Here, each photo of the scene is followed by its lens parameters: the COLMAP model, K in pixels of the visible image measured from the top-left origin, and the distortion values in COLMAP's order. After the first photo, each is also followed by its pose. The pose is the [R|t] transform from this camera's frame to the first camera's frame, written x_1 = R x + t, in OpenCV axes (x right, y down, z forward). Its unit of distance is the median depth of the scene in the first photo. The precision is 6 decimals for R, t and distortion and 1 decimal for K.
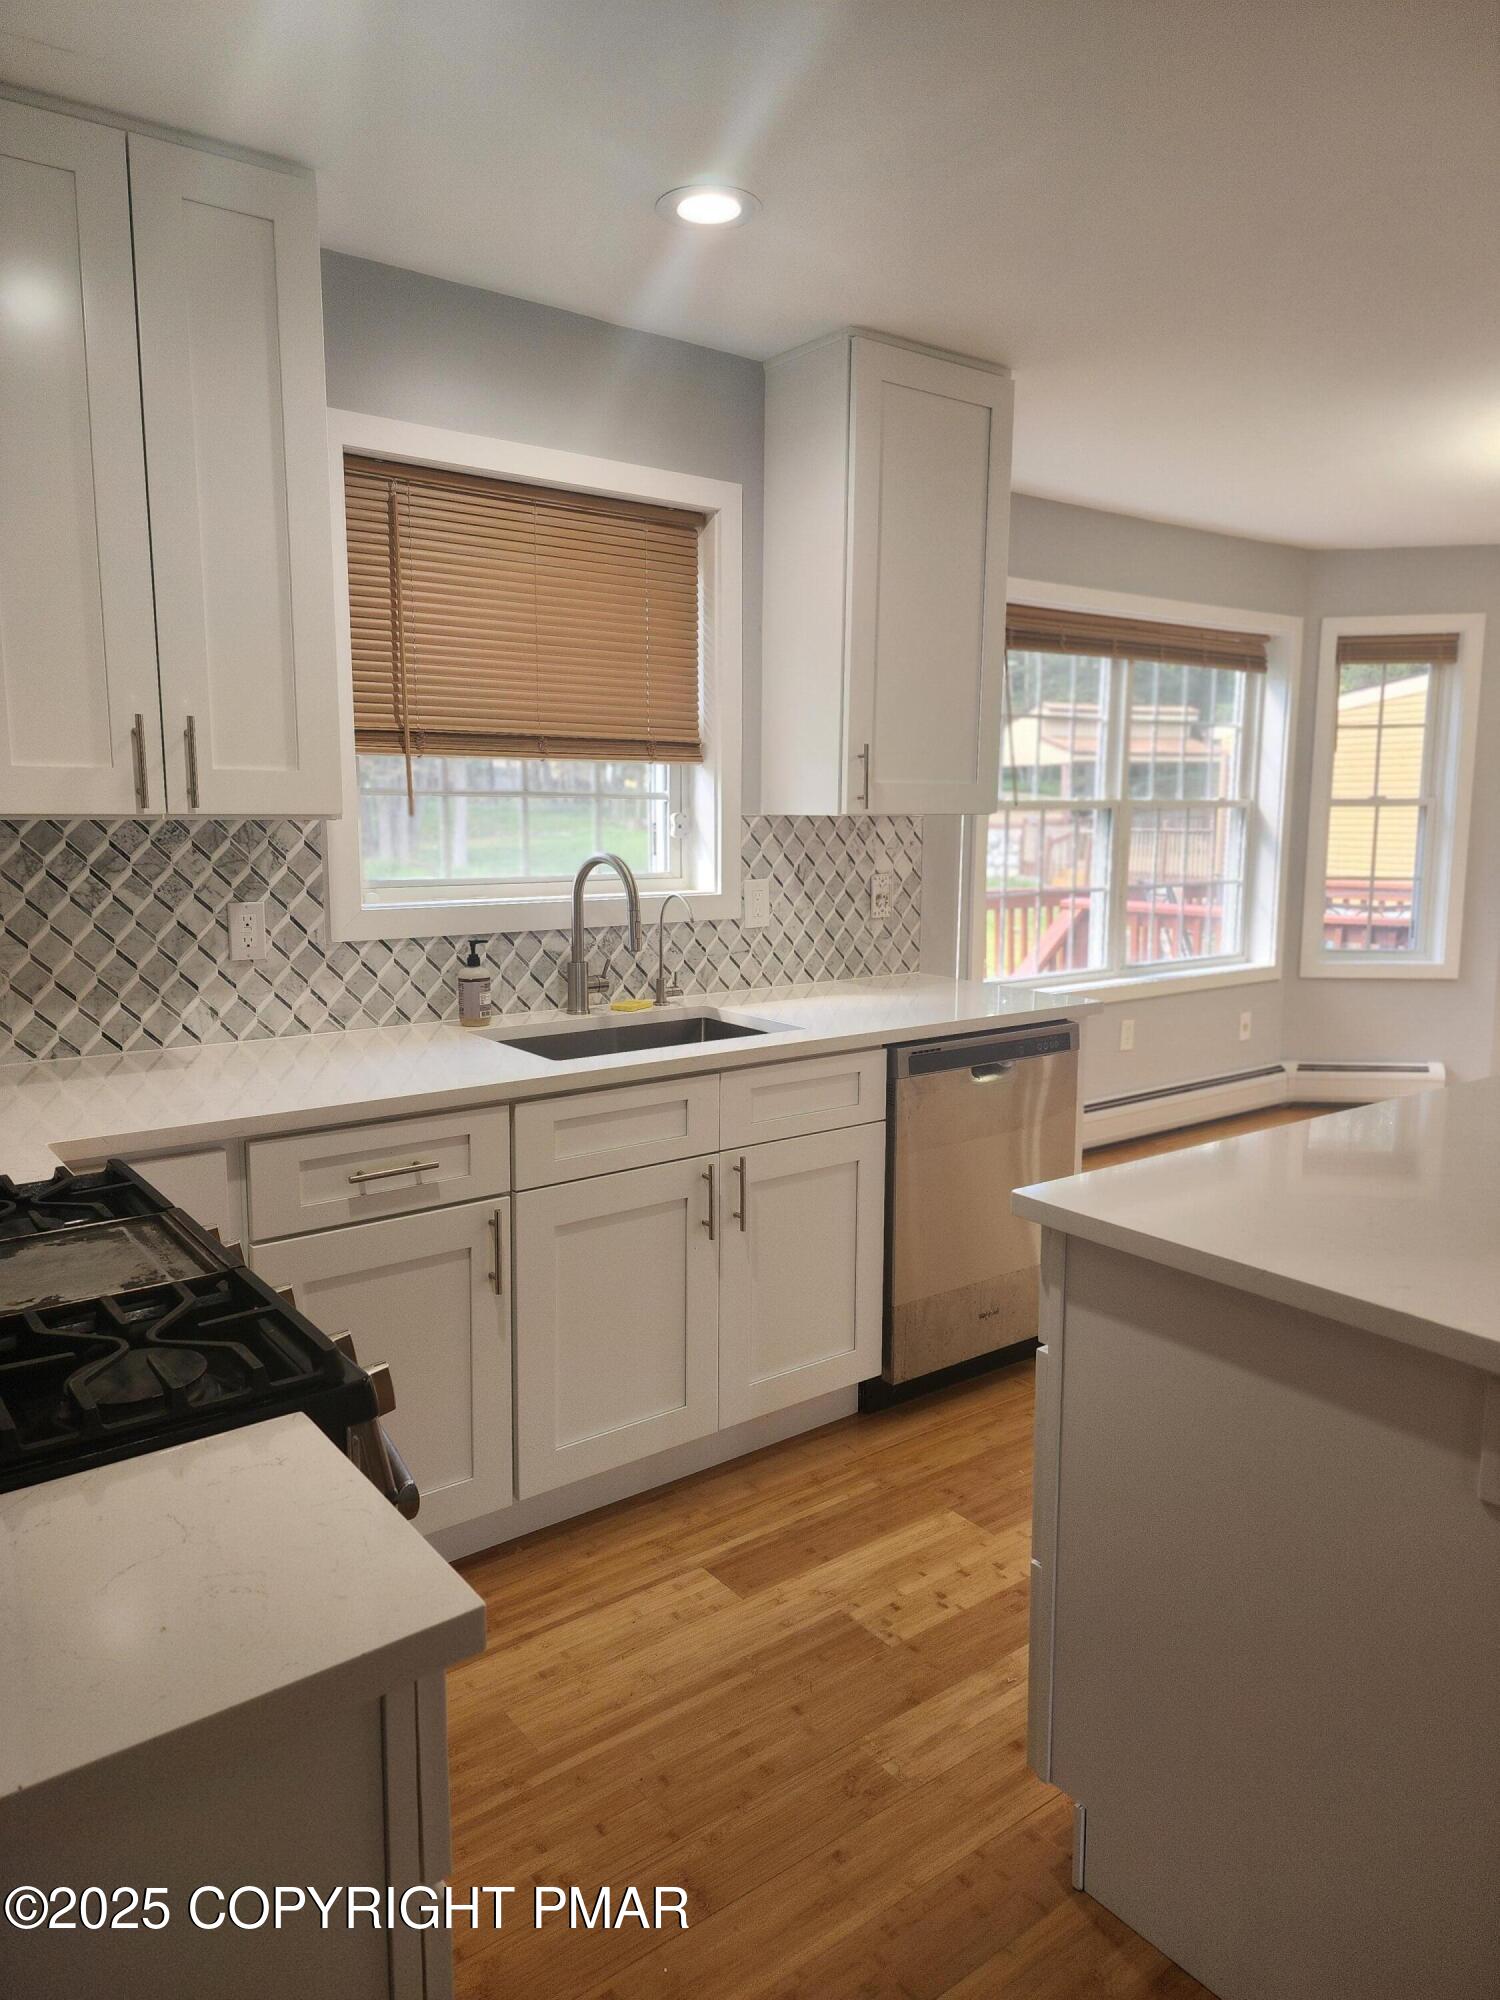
lens RADIAL K [[1328.6, 0, 729.0], [0, 1328.6, 1003.0], [0, 0, 1]] dist [0.054759, -0.083450]
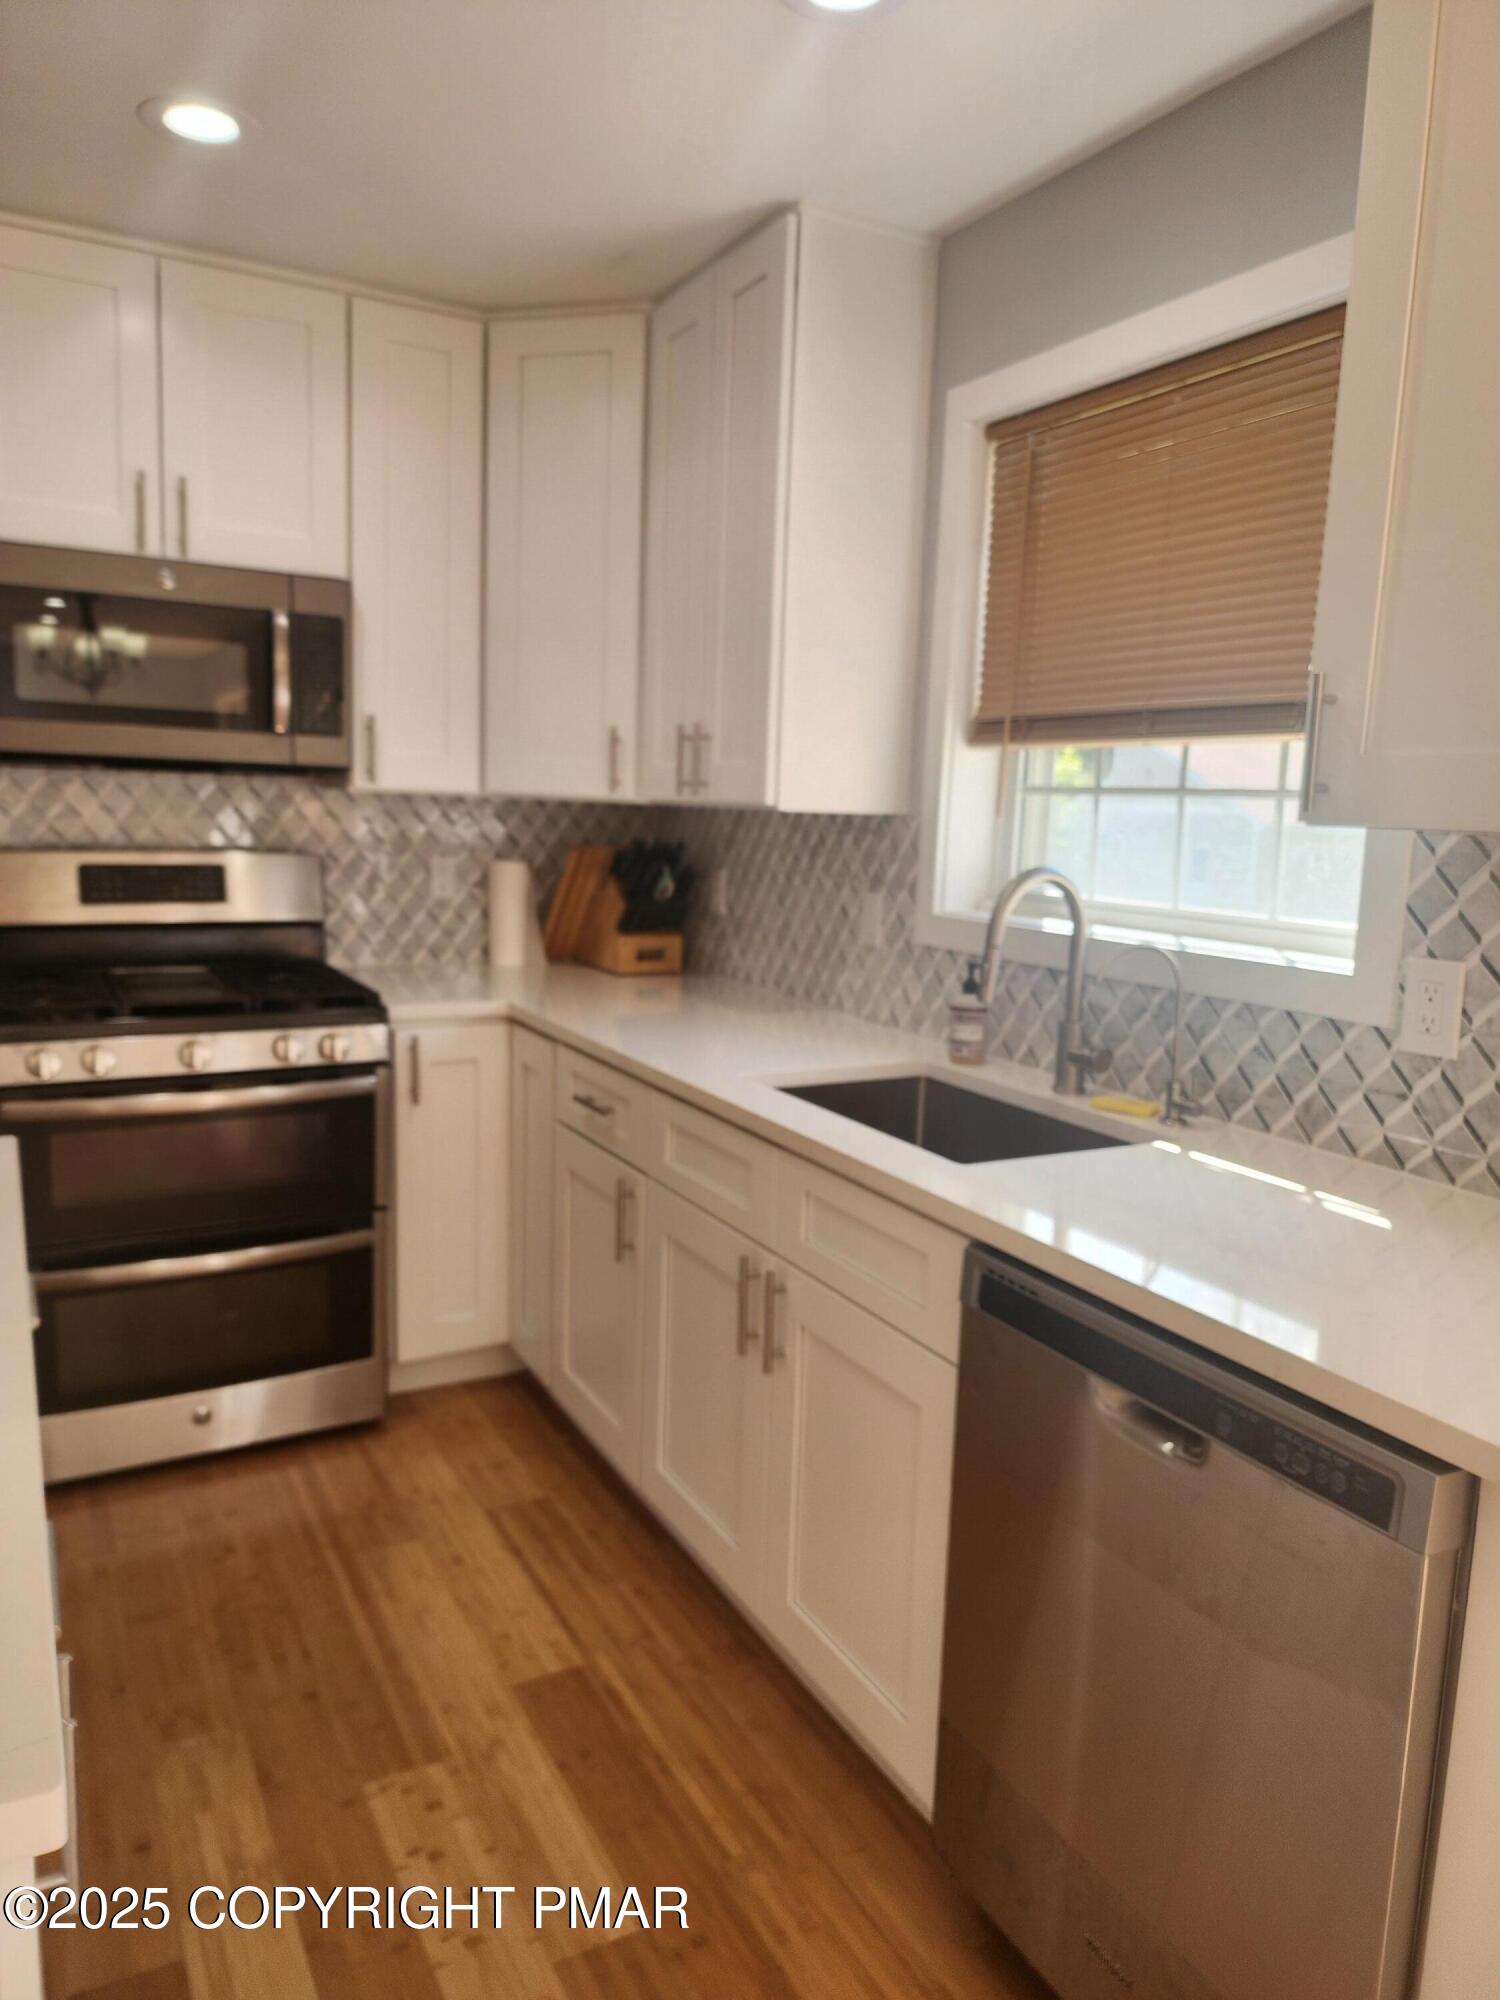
lens RADIAL K [[1328.6, 0, 729.0], [0, 1328.6, 1003.0], [0, 0, 1]] dist [0.054759, -0.083450]
pose [[-0.141161, 0.140228, -0.980005, 0.735522], [-0.180854, 0.969606, 0.164790, -0.149682], [0.973327, 0.200500, -0.111510, 1.068336]]
